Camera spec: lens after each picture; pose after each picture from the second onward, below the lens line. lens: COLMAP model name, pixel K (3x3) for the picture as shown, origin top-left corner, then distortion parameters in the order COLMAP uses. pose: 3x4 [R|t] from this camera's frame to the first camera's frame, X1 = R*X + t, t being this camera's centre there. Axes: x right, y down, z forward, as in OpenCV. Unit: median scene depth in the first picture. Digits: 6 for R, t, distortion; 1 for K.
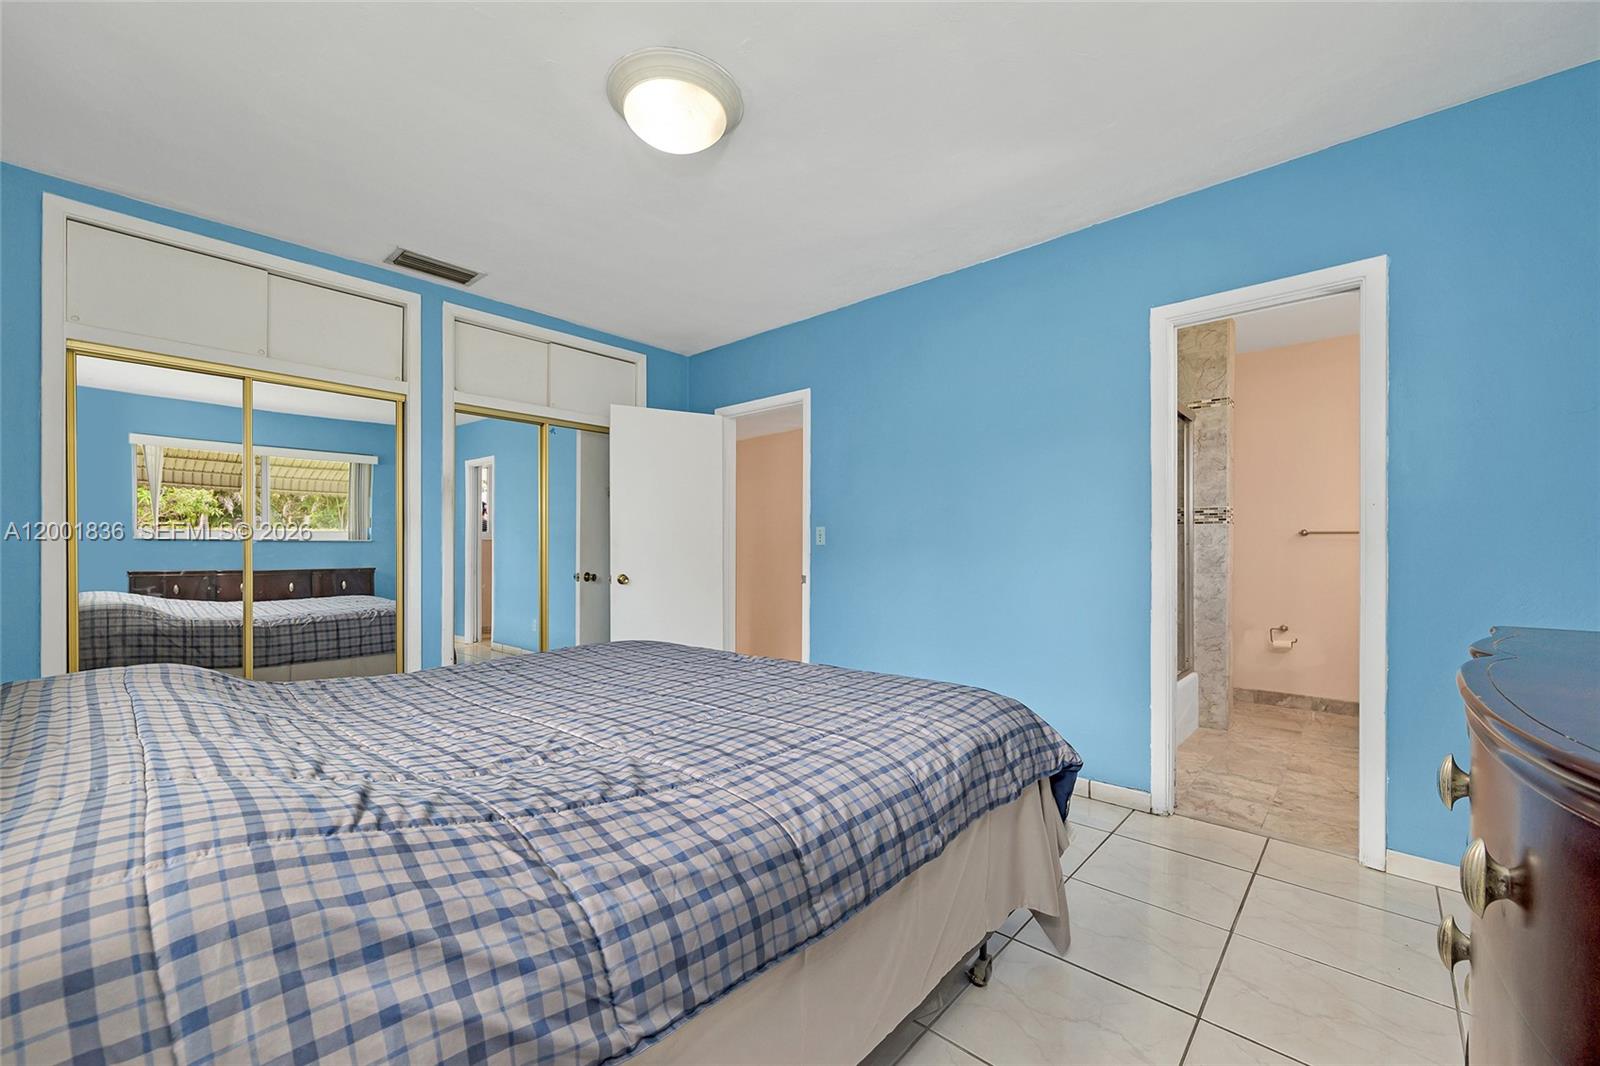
lens RADIAL K [[630.4, 0, 800.0], [0, 630.4, 529.6], [0, 0, 1]] dist [-0.001276, -0.000049]
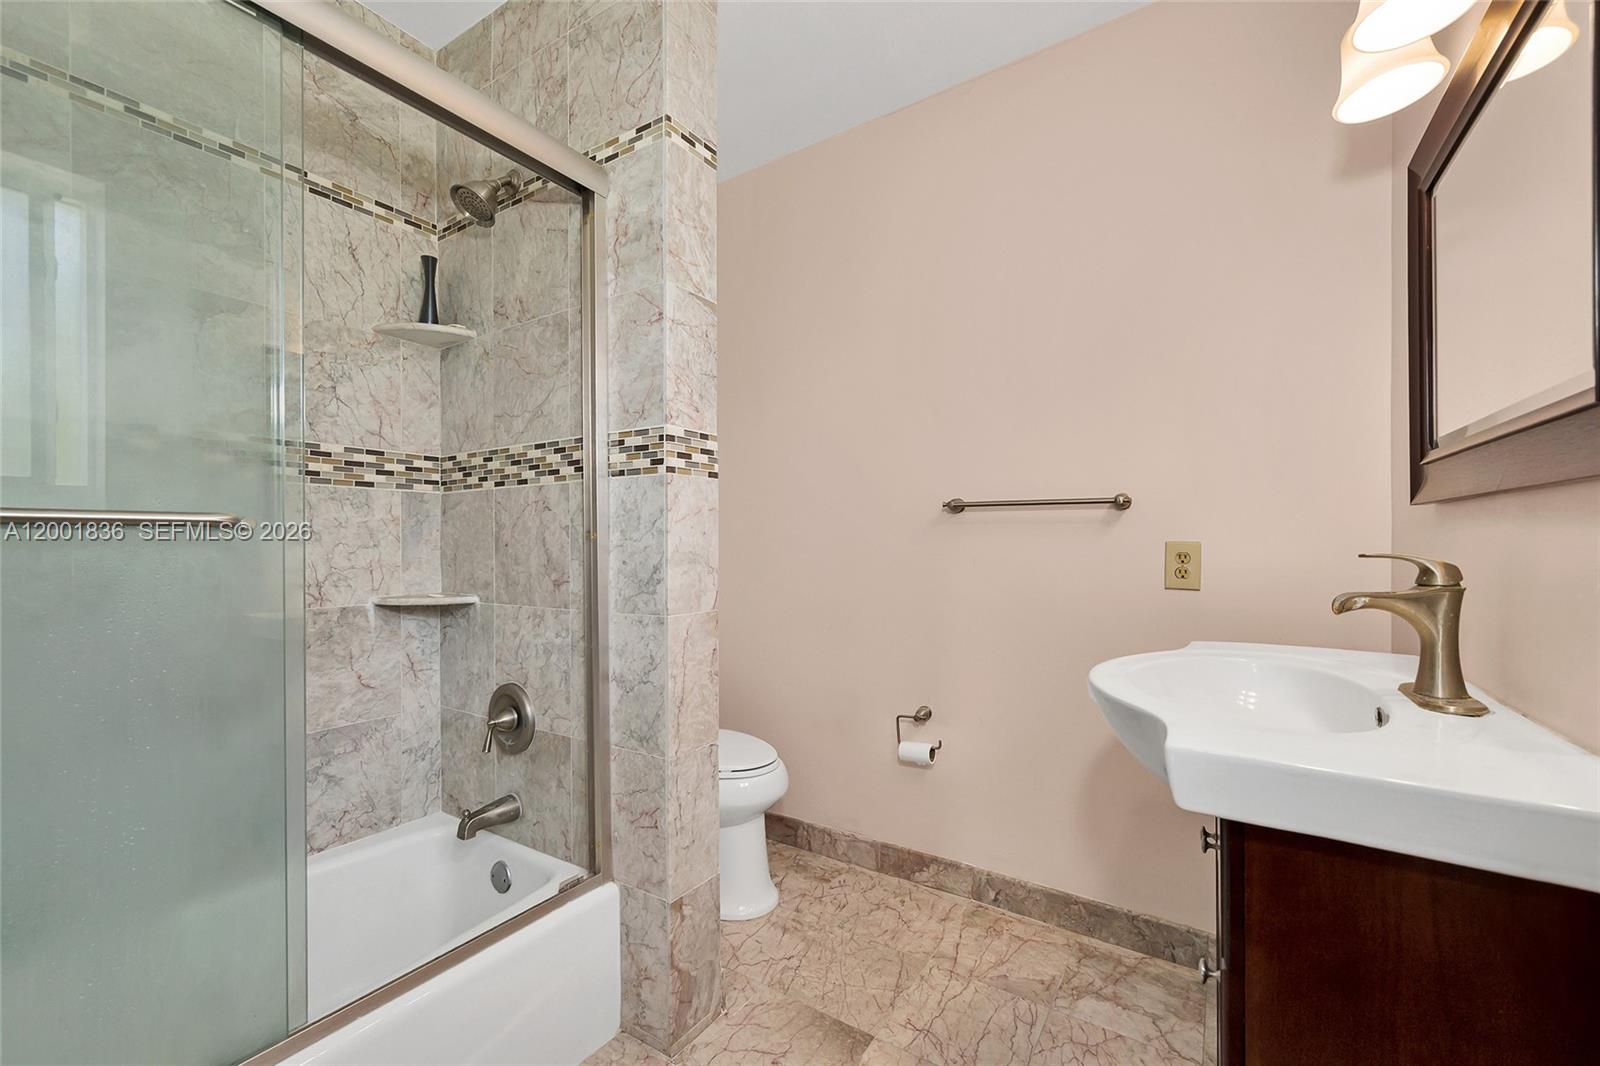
lens RADIAL K [[639.6, 0, 801.0], [0, 639.6, 538.8], [0, 0, 1]] dist [-0.001786, -0.000086]
pose [[0.987836, -0.017333, 0.154532, 0.684239], [0.015879, 0.999817, 0.010639, 0.024795], [-0.154689, -0.008055, 0.987930, 0.621225]]
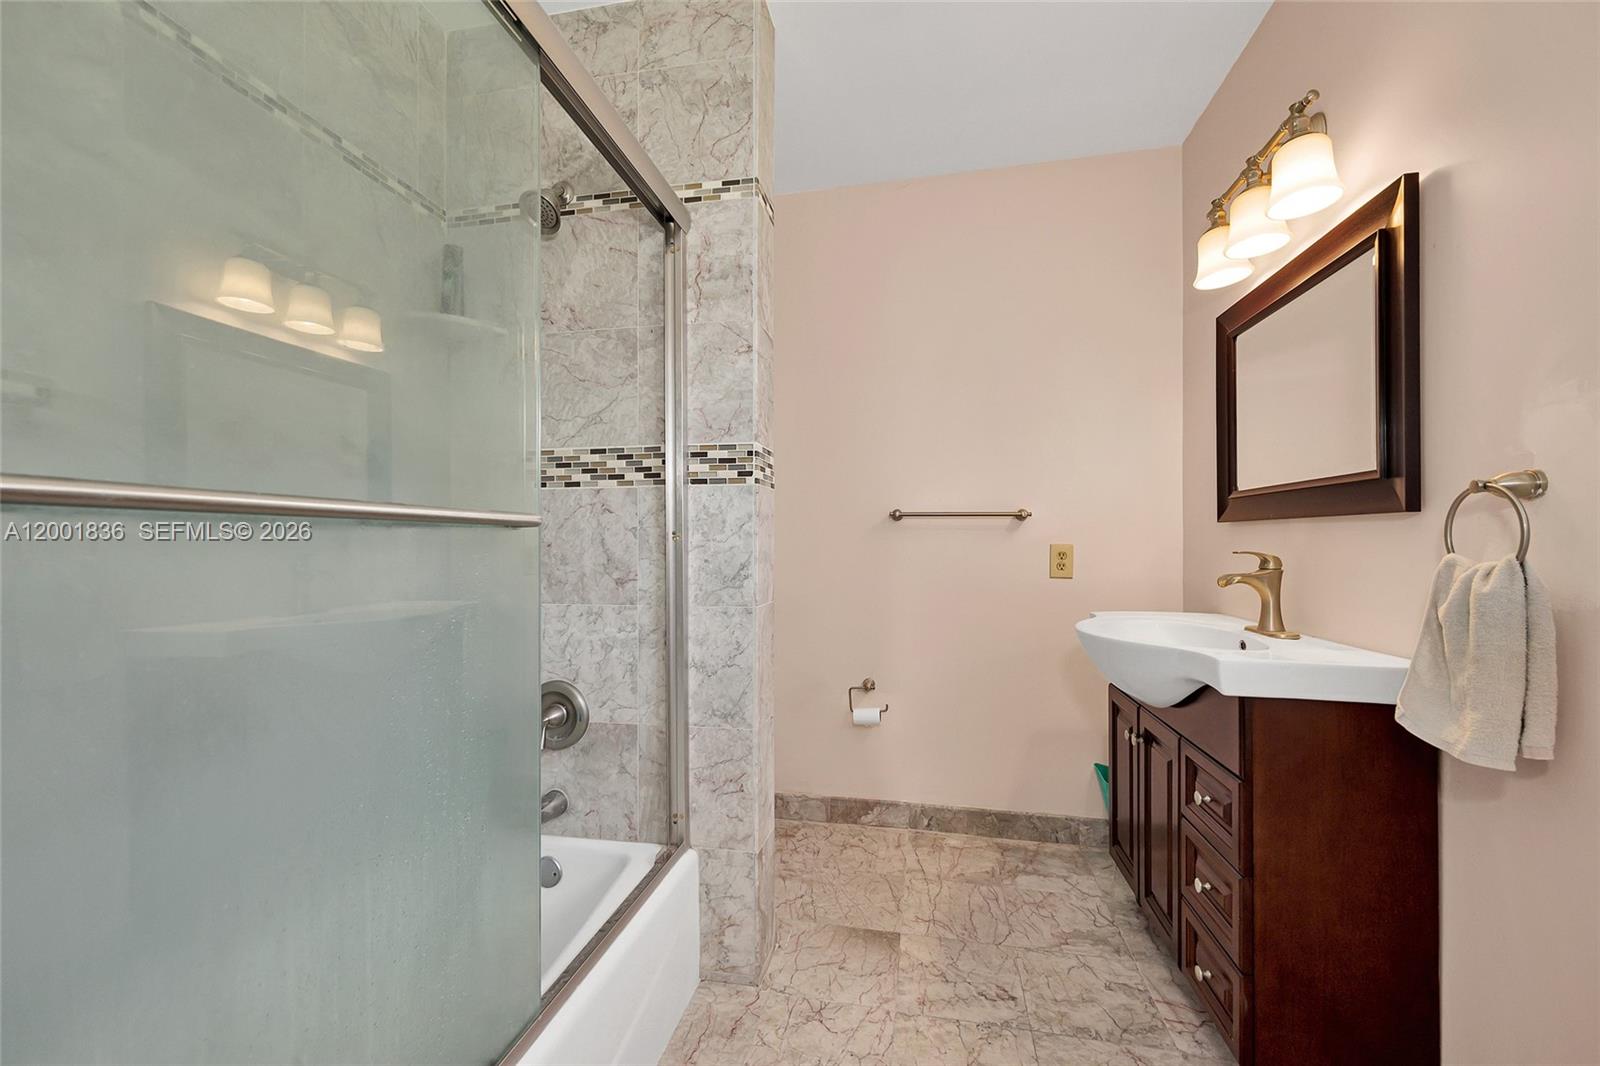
lens RADIAL K [[622.1, 0, 798.4], [0, 622.1, 536.3], [0, 0, 1]] dist [-0.000175, 0.000017]
pose [[0.861194, -0.008745, 0.508201, 0.486316], [0.005925, 0.999957, 0.007167, 0.022129], [-0.508242, -0.003161, 0.861208, 0.622815]]
